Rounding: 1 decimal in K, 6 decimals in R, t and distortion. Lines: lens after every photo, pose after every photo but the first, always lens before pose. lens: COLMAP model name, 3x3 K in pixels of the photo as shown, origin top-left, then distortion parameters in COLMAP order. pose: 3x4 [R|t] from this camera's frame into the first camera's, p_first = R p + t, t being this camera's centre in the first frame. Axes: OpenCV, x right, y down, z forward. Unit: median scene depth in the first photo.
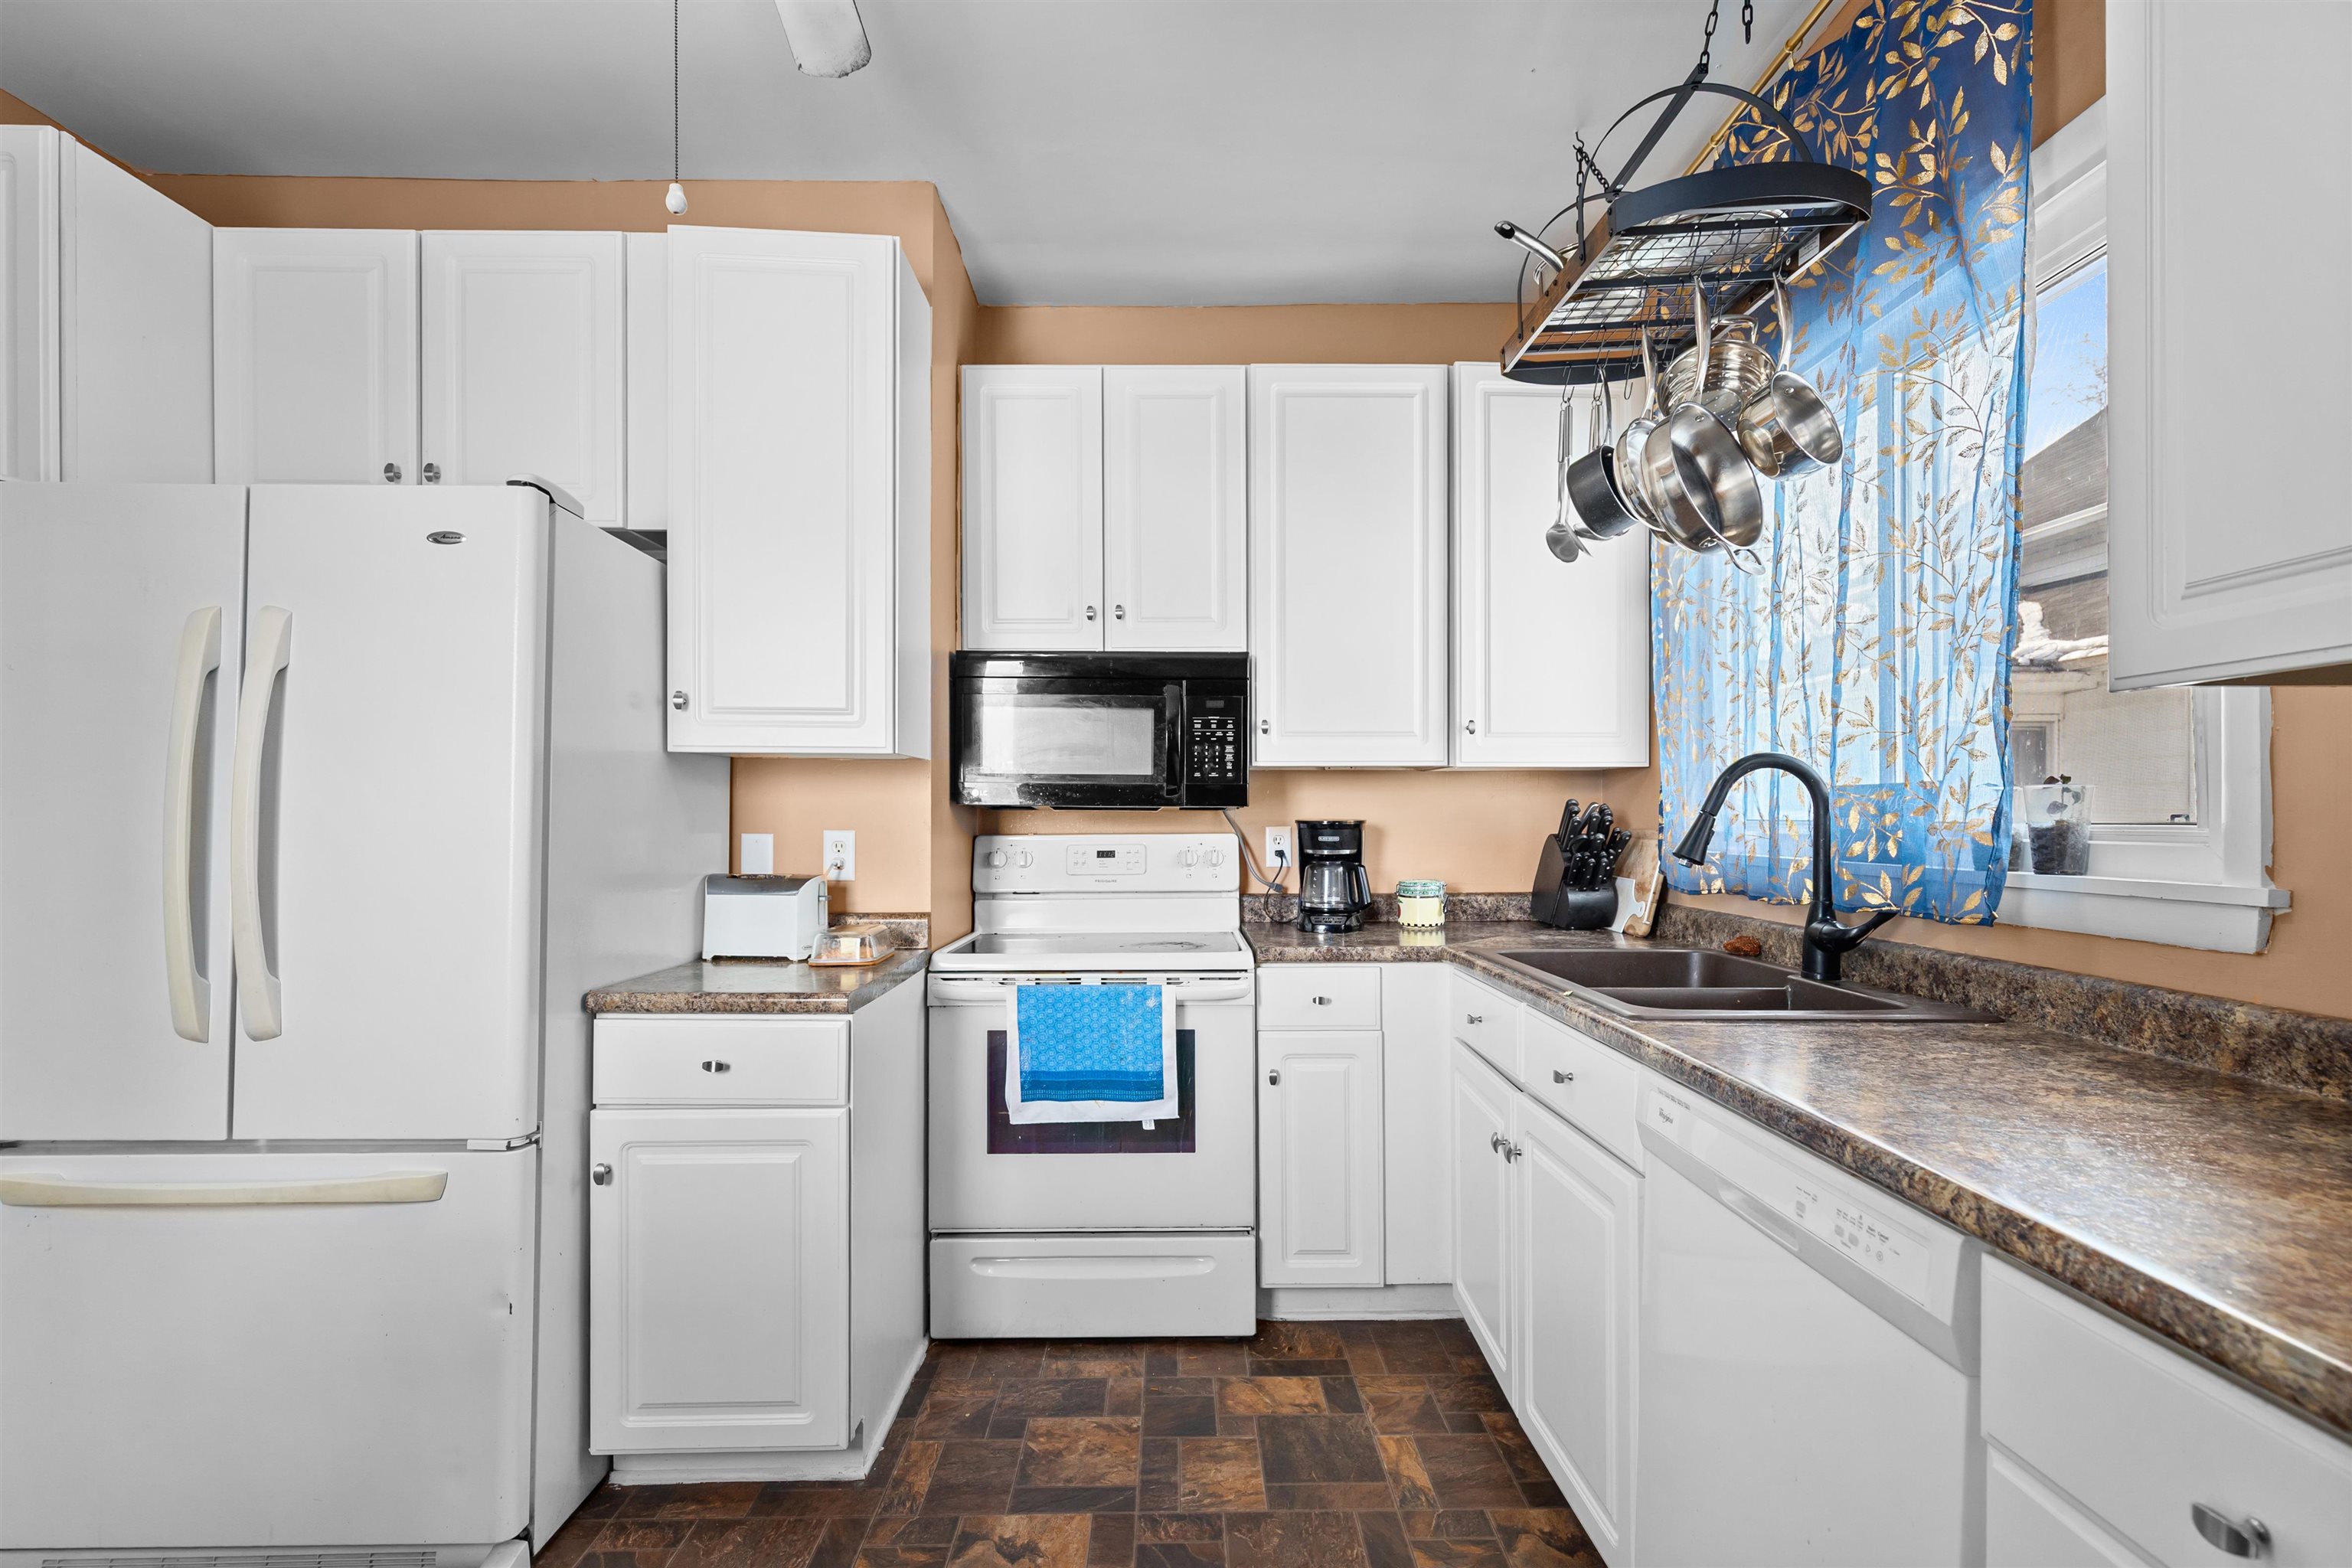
lens RADIAL K [[1068.7, 0, 1175.9], [0, 1068.7, 810.0], [0, 0, 1]] dist [0.010112, -0.003107]
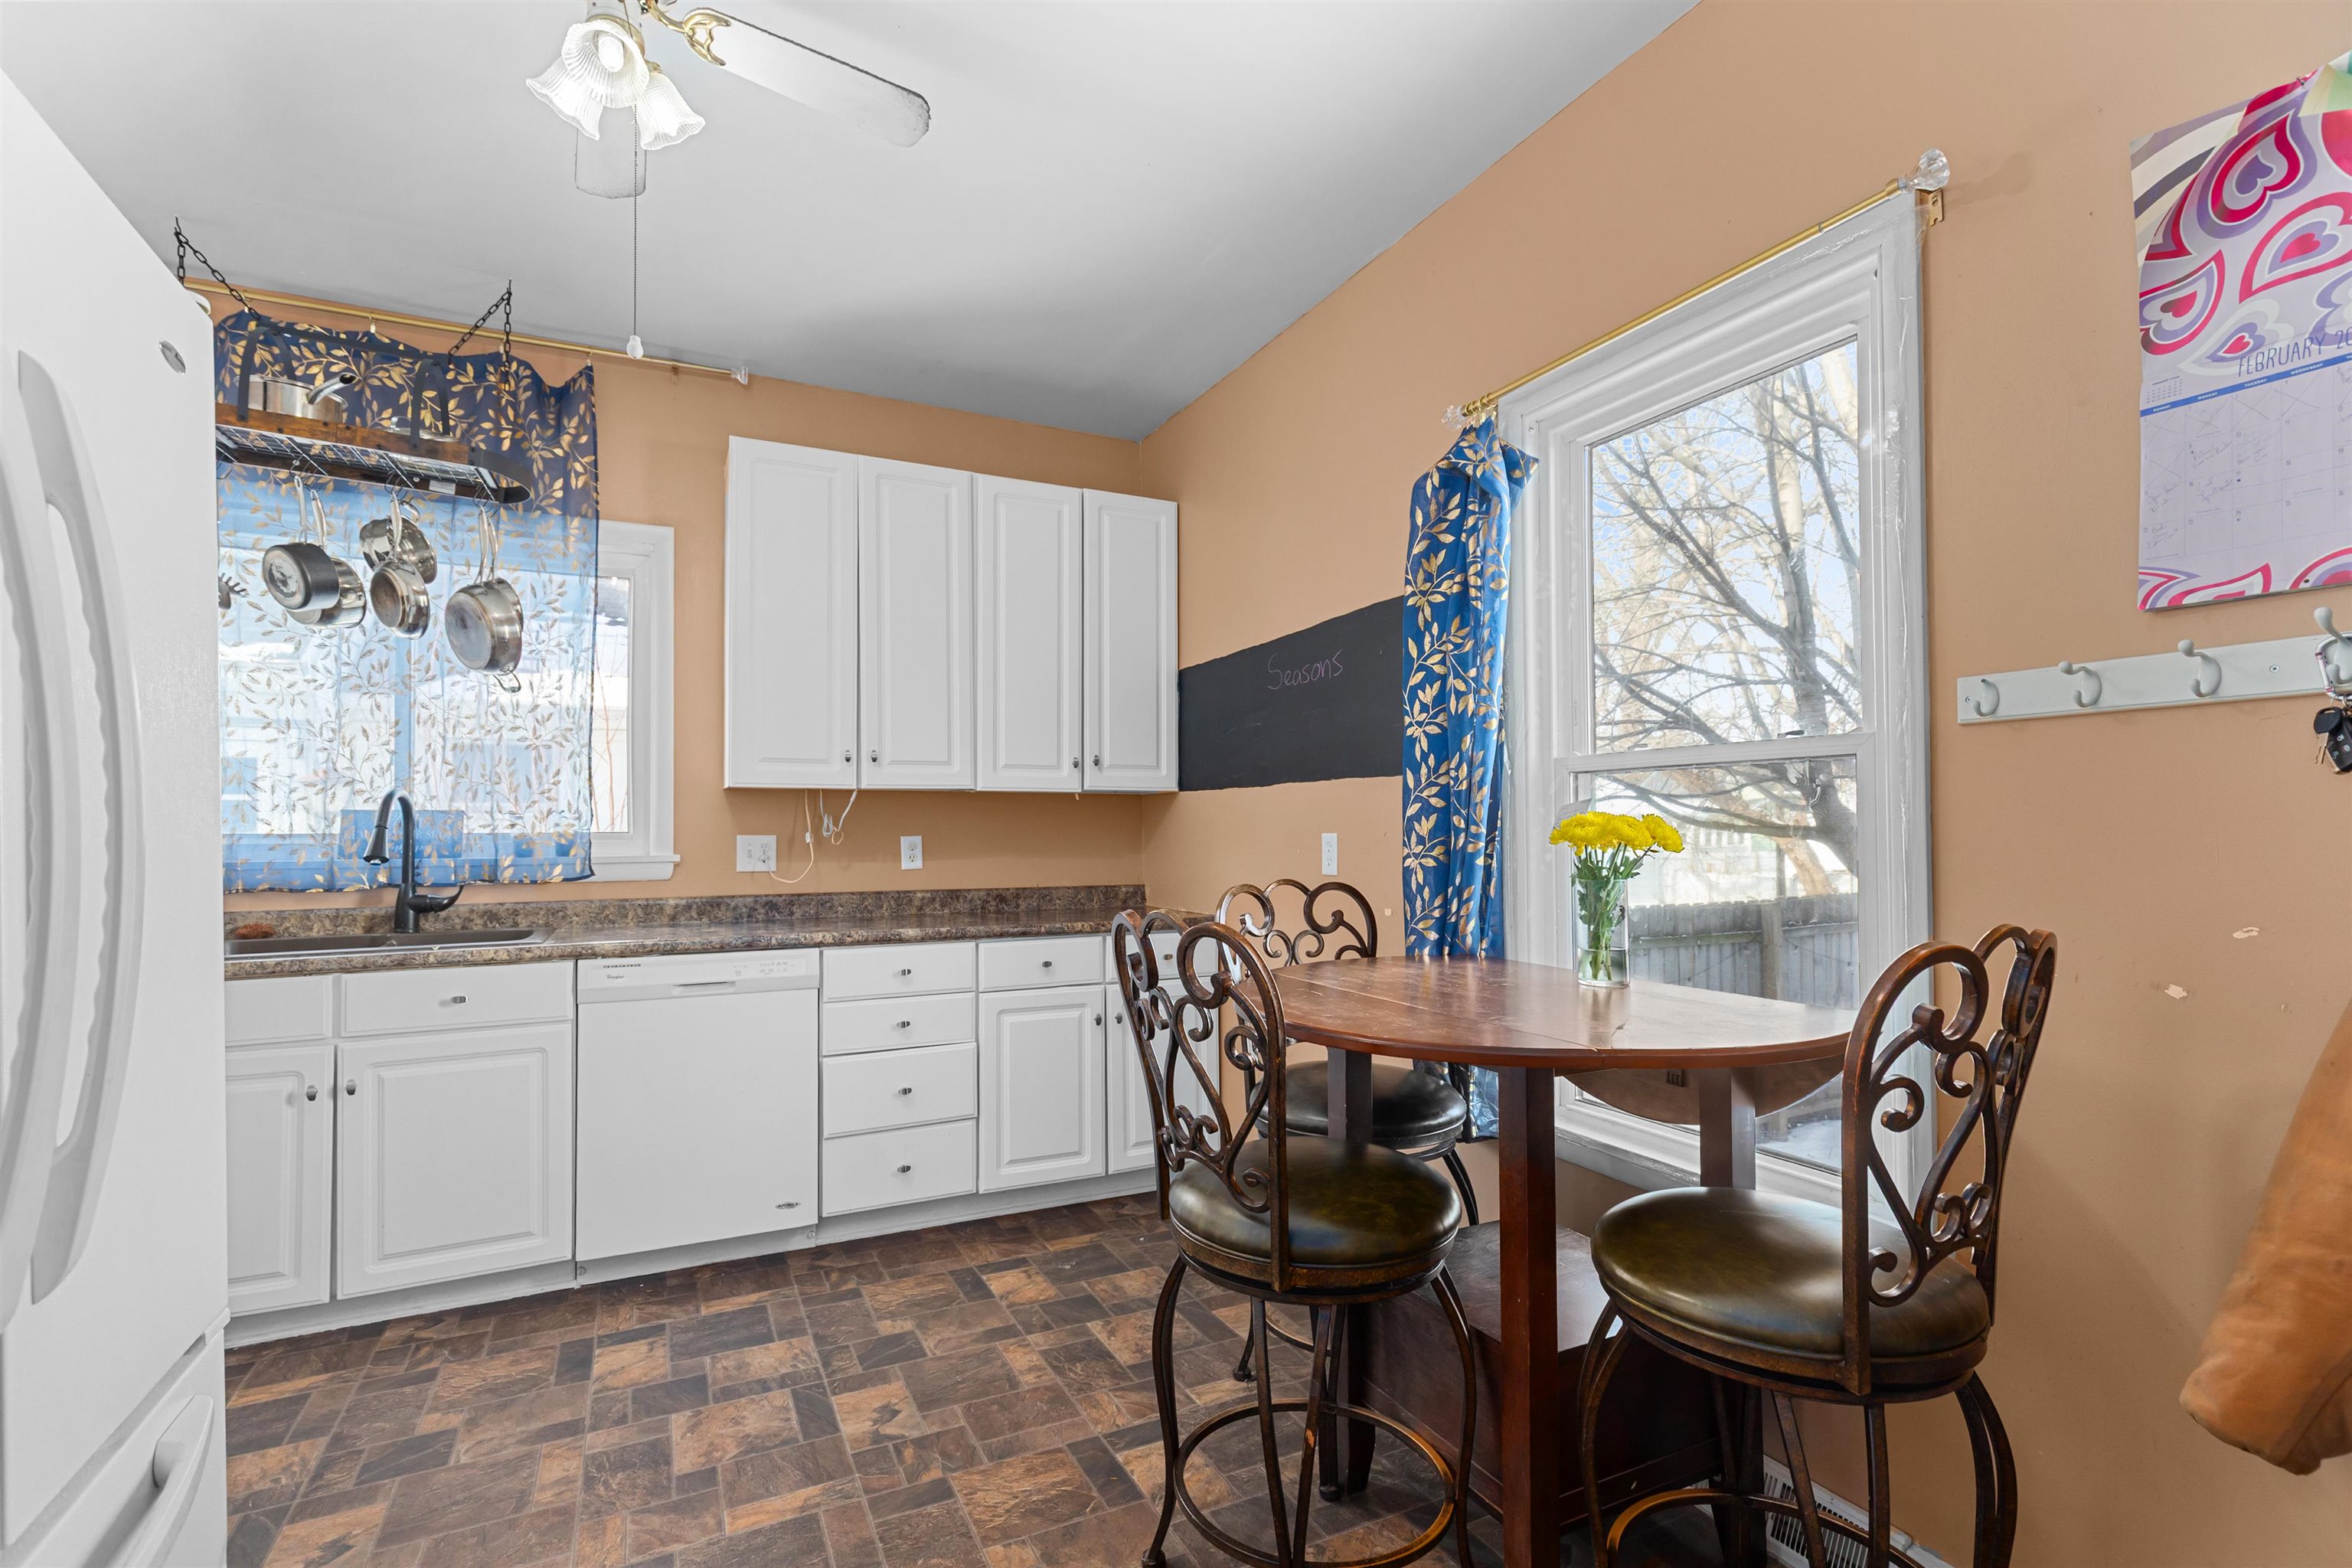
lens RADIAL K [[1068.7, 0, 1171.9], [0, 1068.7, 803.7], [0, 0, 1]] dist [0.010112, -0.003107]
pose [[-0.443684, 0.027213, 0.895770, -1.160049], [0.002061, 0.999567, -0.029345, 0.013706], [-0.896181, -0.011174, -0.443548, 0.609359]]
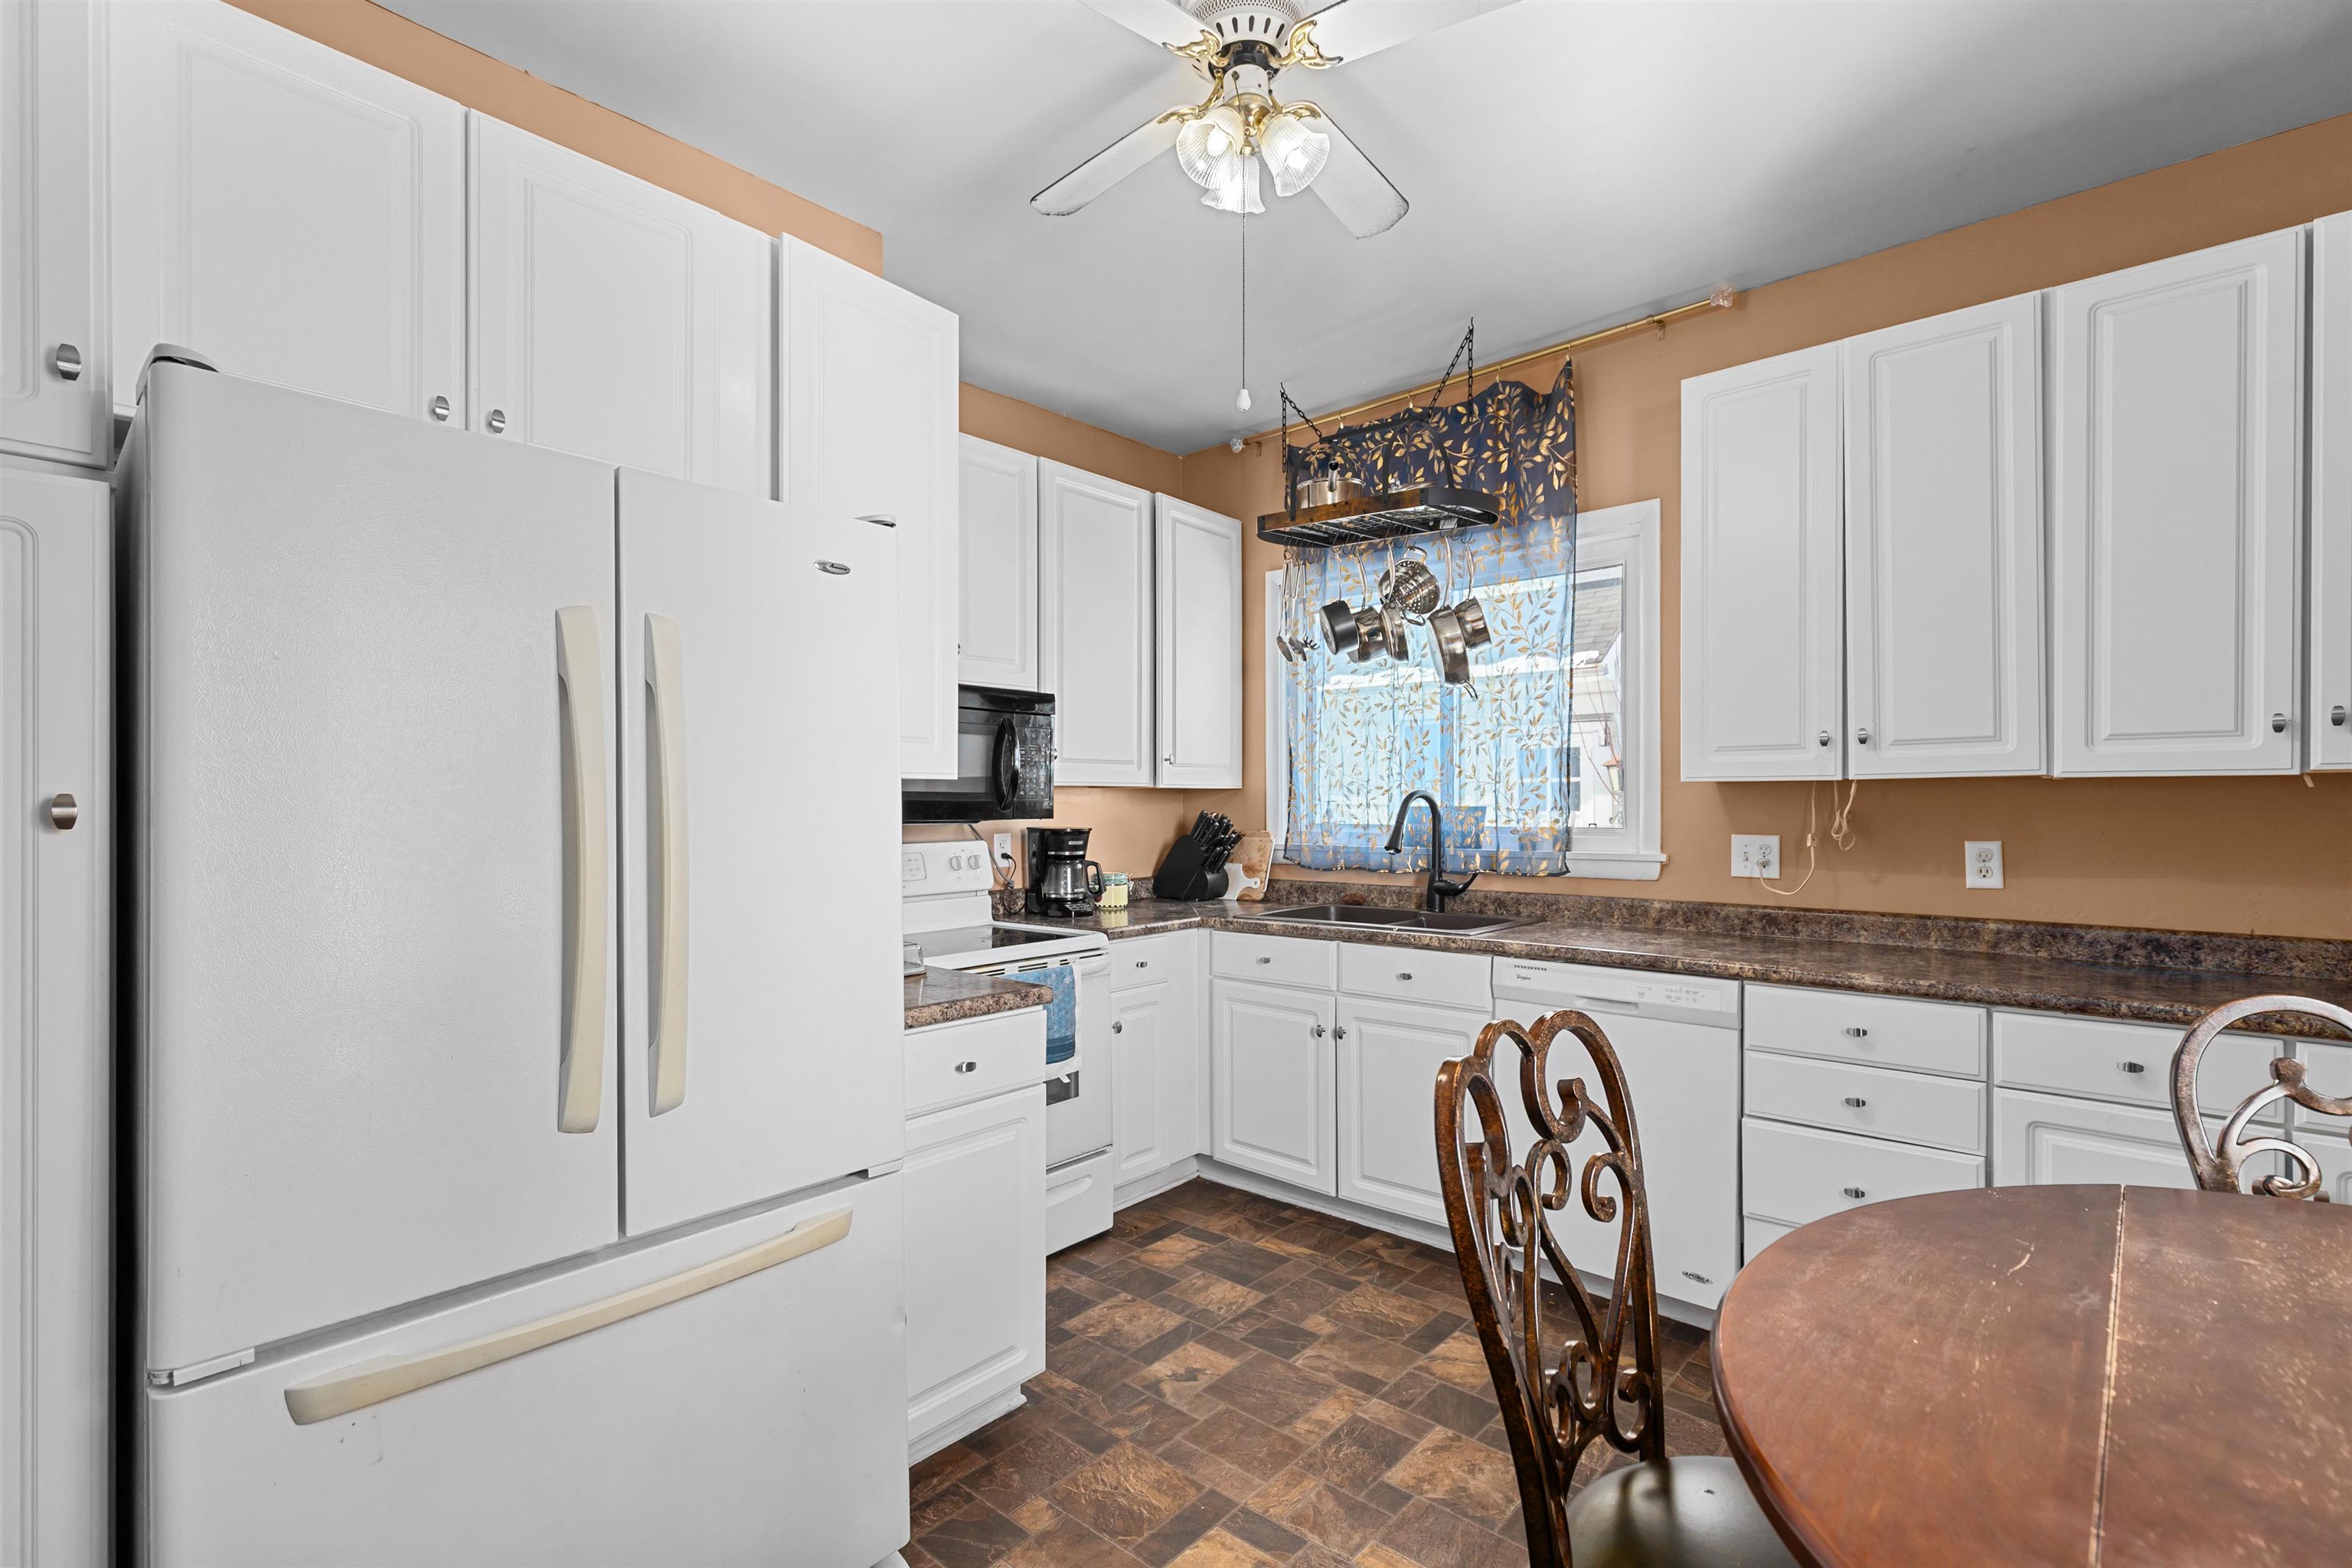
lens RADIAL K [[1068.7, 0, 1176.5], [0, 1068.7, 802.2], [0, 0, 1]] dist [0.010112, -0.003107]
pose [[0.667701, -0.000974, 0.744429, -0.947675], [-0.001250, 0.999996, 0.002430, -0.032033], [-0.744428, -0.002553, 0.667697, 0.086032]]
